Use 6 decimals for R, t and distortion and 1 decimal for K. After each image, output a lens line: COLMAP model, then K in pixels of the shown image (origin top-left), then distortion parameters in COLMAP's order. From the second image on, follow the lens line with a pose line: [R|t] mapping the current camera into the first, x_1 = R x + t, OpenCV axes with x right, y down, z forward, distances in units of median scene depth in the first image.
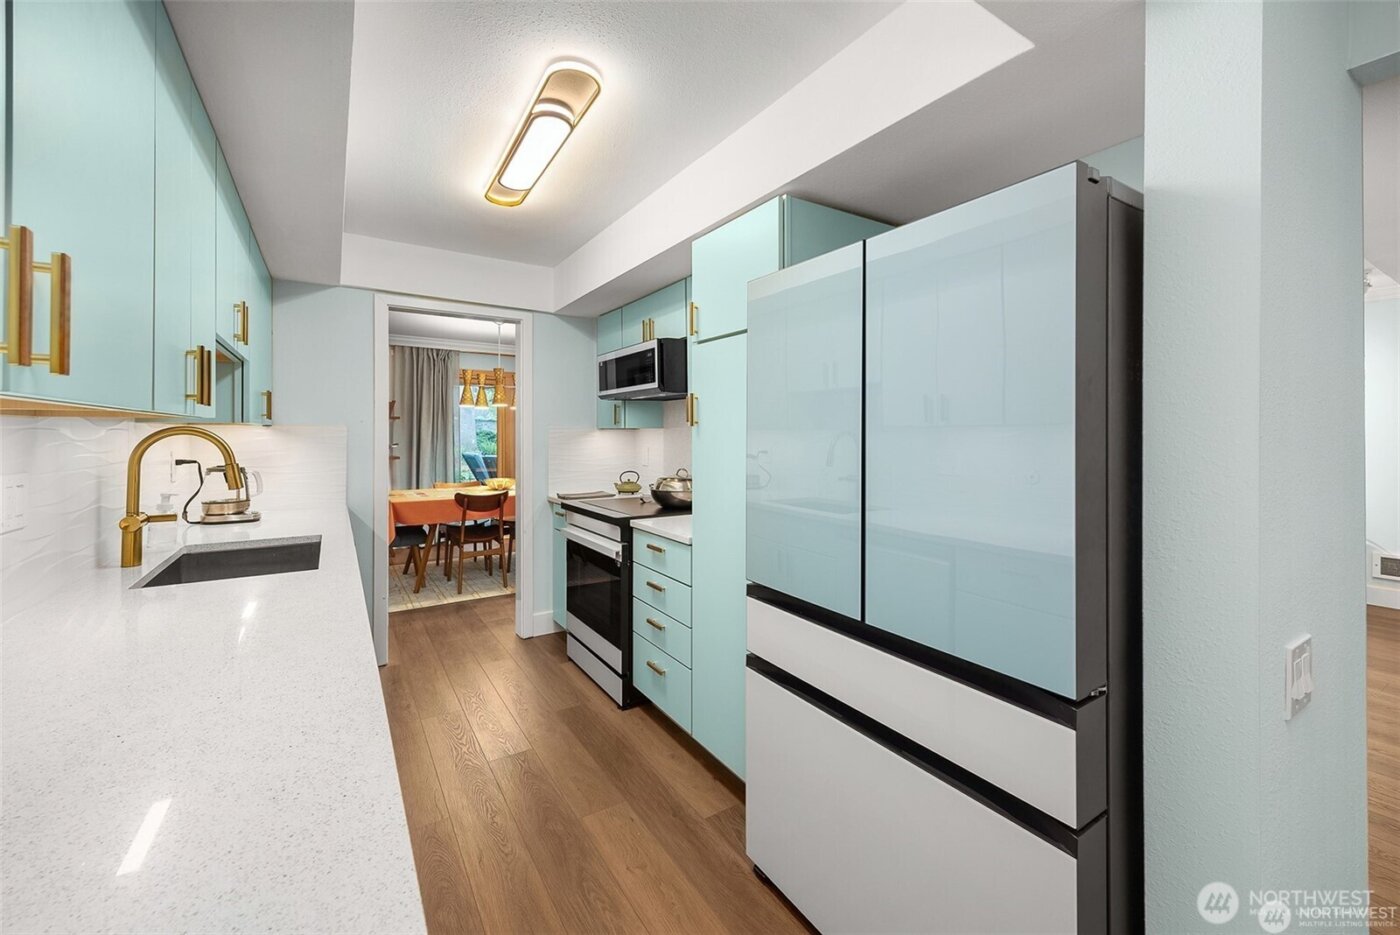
lens RADIAL K [[543.0, 0, 698.5], [0, 543.0, 441.1], [0, 0, 1]] dist [0.000309, 0.000069]
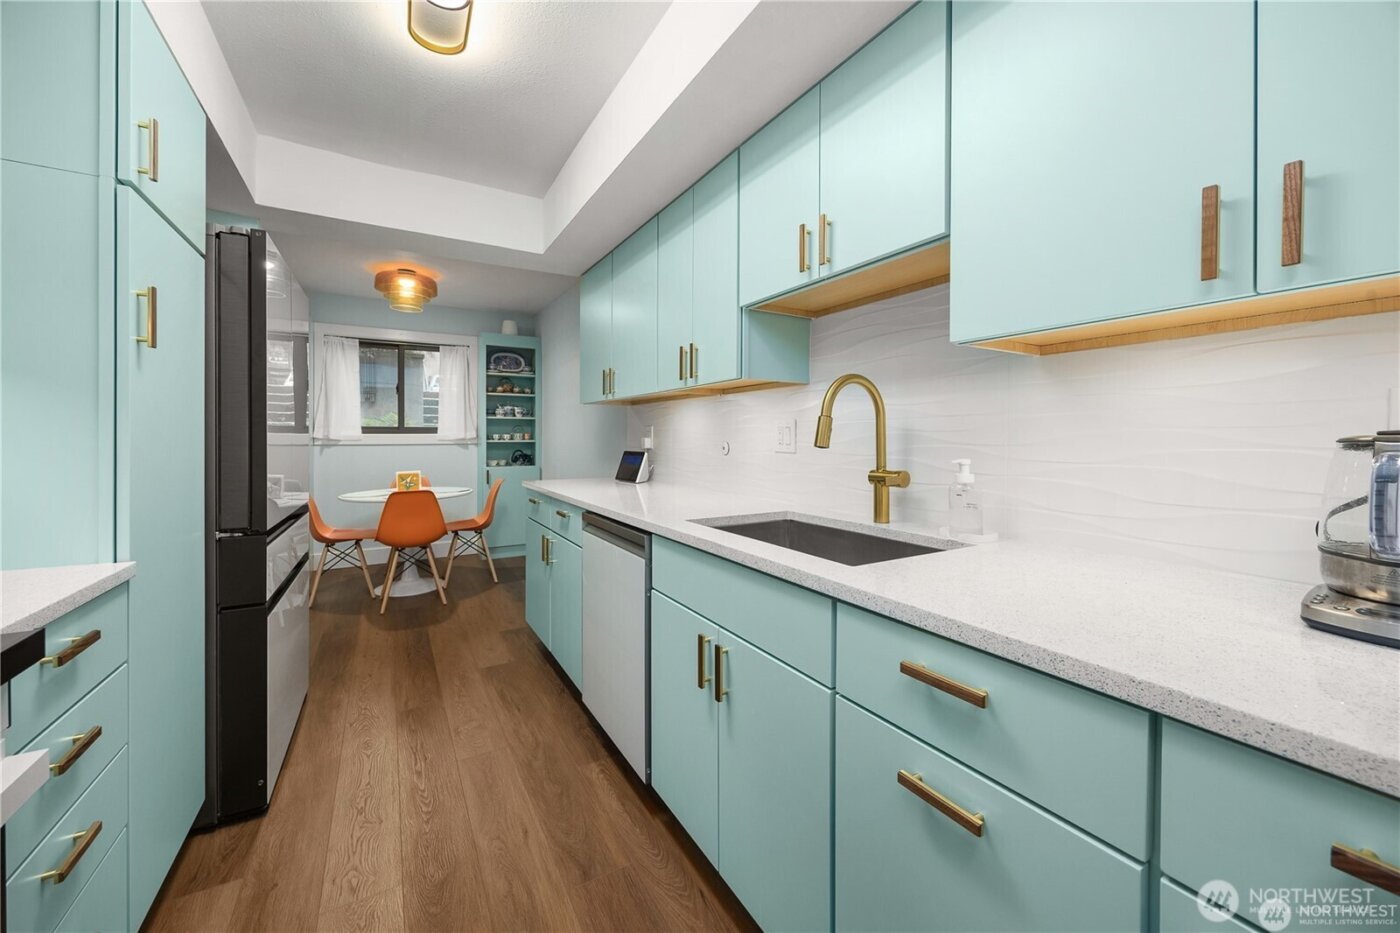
lens RADIAL K [[543.0, 0, 698.5], [0, 543.0, 440.1], [0, 0, 1]] dist [0.000309, 0.000069]
pose [[-0.998339, -0.006870, 0.057196, -0.654139], [-0.006307, 0.999930, 0.010022, 0.060626], [-0.057261, 0.009645, -0.998313, 1.674785]]
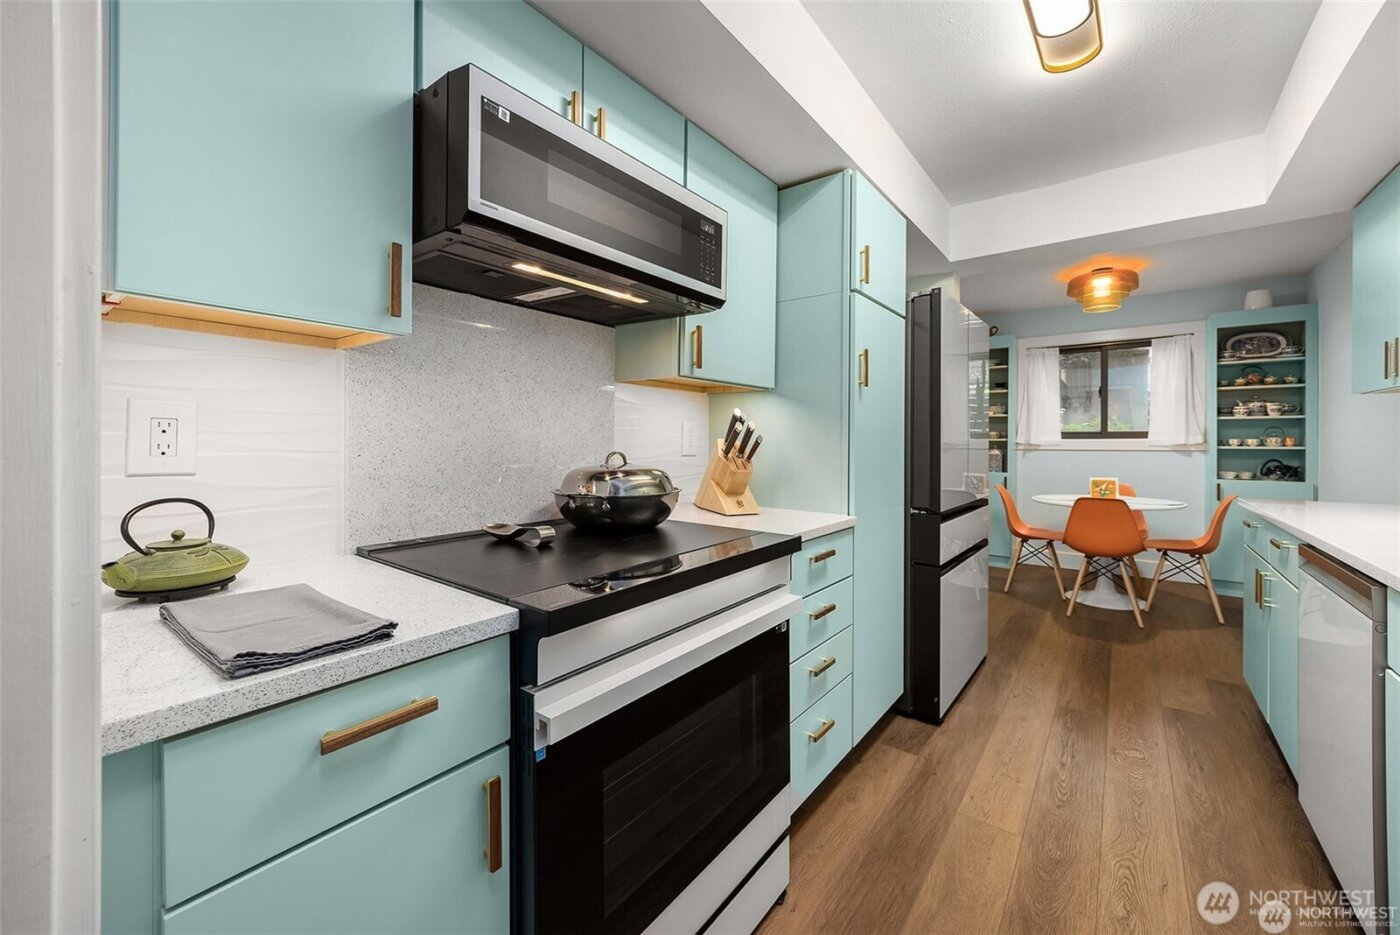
lens RADIAL K [[543.0, 0, 698.5], [0, 543.0, 441.1], [0, 0, 1]] dist [0.000309, 0.000069]
pose [[-0.316756, -0.006160, 0.948487, -0.845188], [-0.000040, 0.999979, 0.006481, 0.059811], [-0.948507, 0.002015, -0.316750, 1.702306]]
